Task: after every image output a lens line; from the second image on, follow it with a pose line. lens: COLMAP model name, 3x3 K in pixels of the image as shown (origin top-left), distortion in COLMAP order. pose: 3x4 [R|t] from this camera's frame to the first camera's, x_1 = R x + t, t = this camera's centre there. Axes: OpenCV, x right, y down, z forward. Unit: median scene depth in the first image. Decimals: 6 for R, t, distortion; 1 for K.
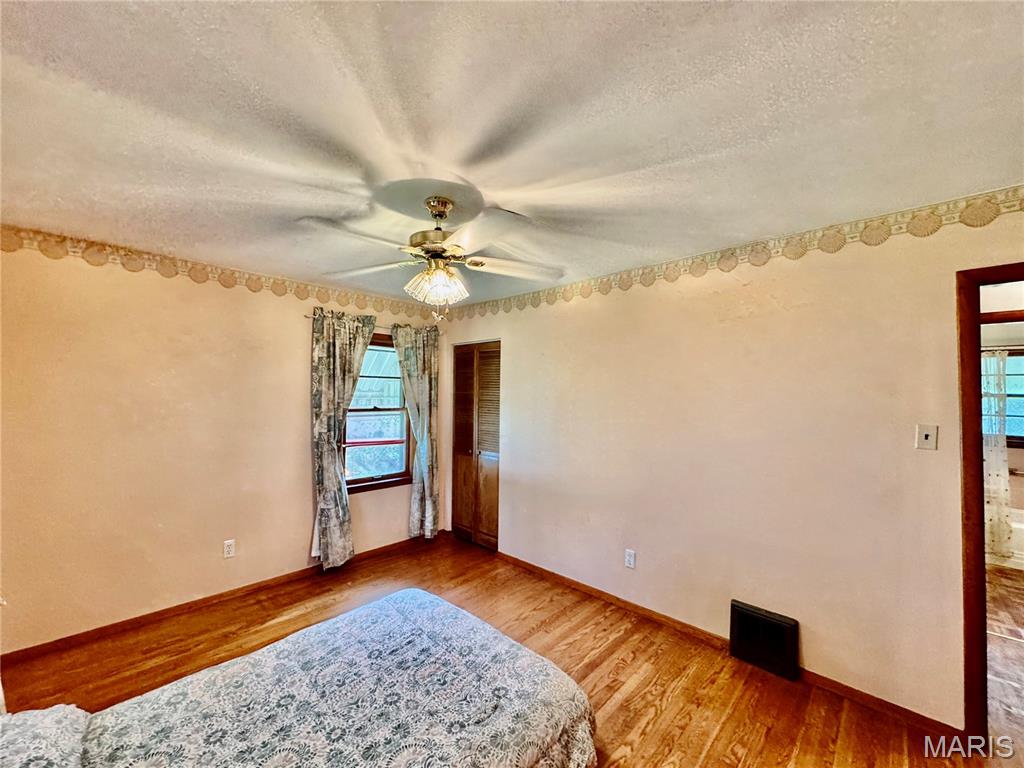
lens RADIAL K [[411.2, 0, 512.3], [0, 411.2, 384.2], [0, 0, 1]] dist [-0.000873, 0.000219]
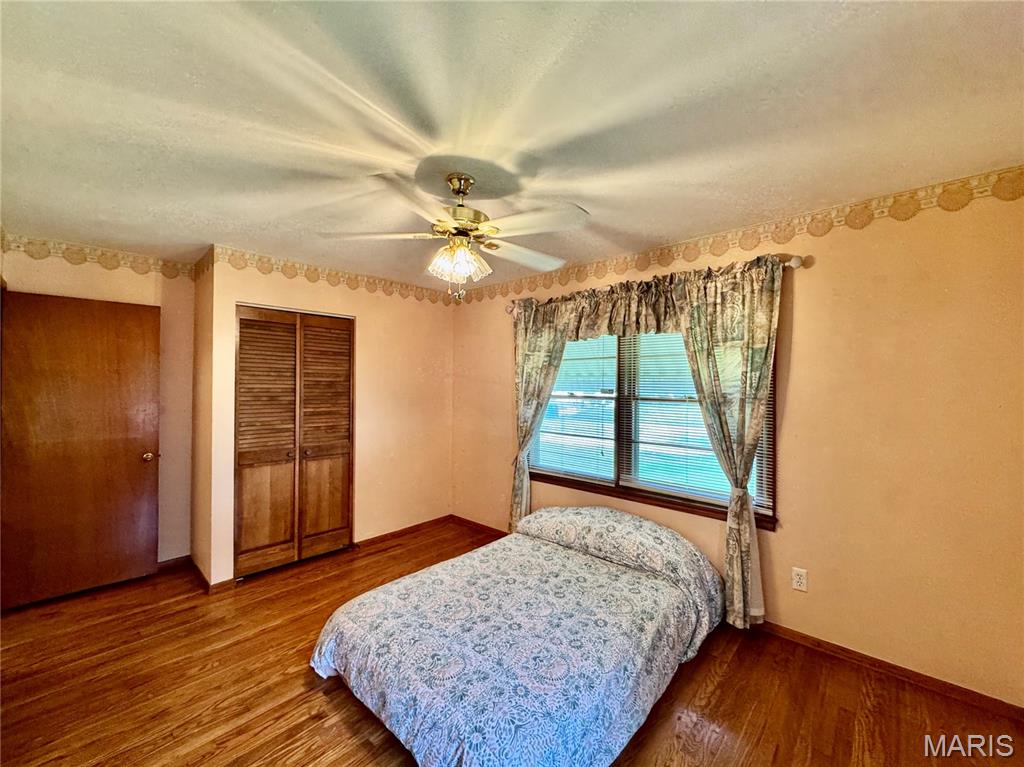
lens RADIAL K [[410.9, 0, 511.4], [0, 410.9, 382.7], [0, 0, 1]] dist [-0.002793, 0.000401]
pose [[-0.999788, -0.014928, -0.014168, -0.195815], [-0.014557, 0.999558, -0.025933, 0.049270], [0.014549, -0.025721, -0.999563, 1.318591]]
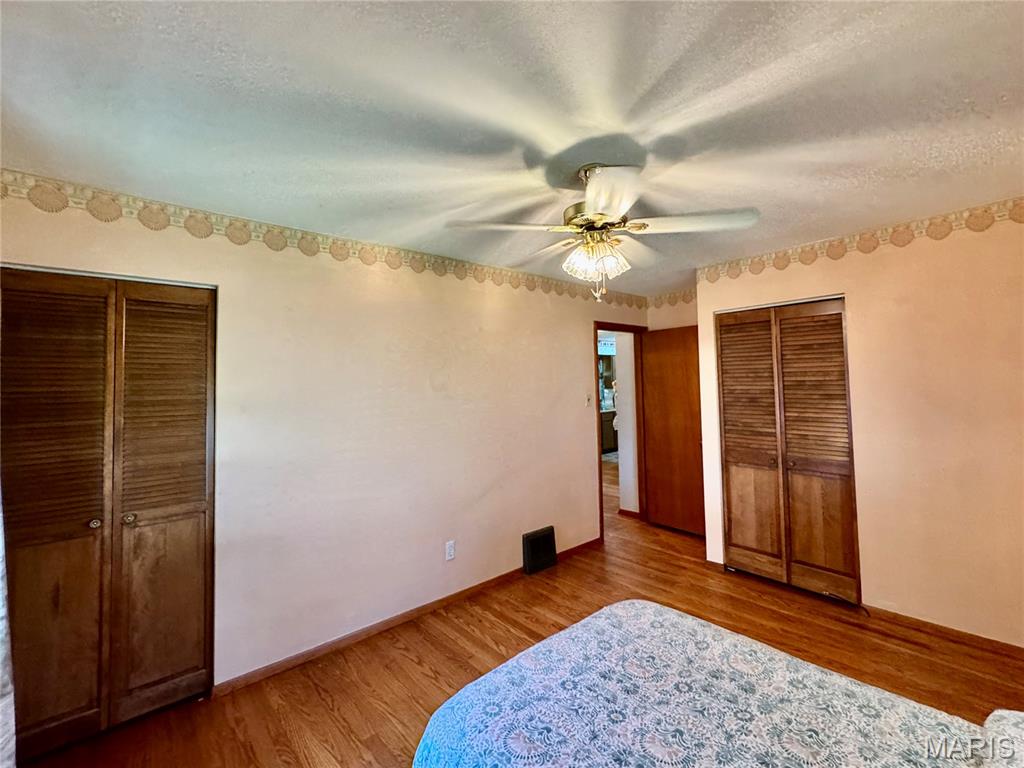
lens RADIAL K [[452.4, 0, 545.6], [0, 452.4, 363.7], [0, 0, 1]] dist [0.000565, -0.000085]
pose [[0.053668, 0.032958, 0.998015, -0.782608], [0.002162, 0.999449, -0.033122, 0.015529], [-0.998557, 0.003935, 0.053567, 0.702450]]
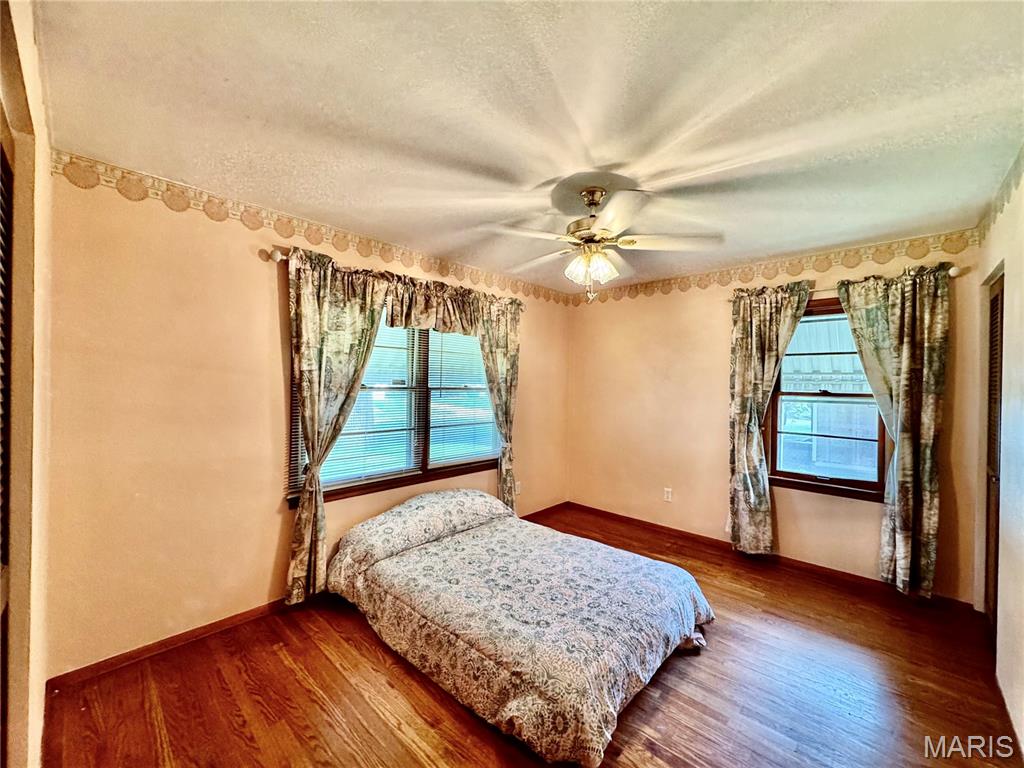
lens RADIAL K [[411.2, 0, 512.3], [0, 411.2, 384.2], [0, 0, 1]] dist [-0.000873, 0.000219]
pose [[0.001854, -0.006243, -0.999979, 0.617686], [0.008583, 0.999944, -0.006226, 0.055142], [0.999961, -0.008571, 0.001908, 0.514881]]
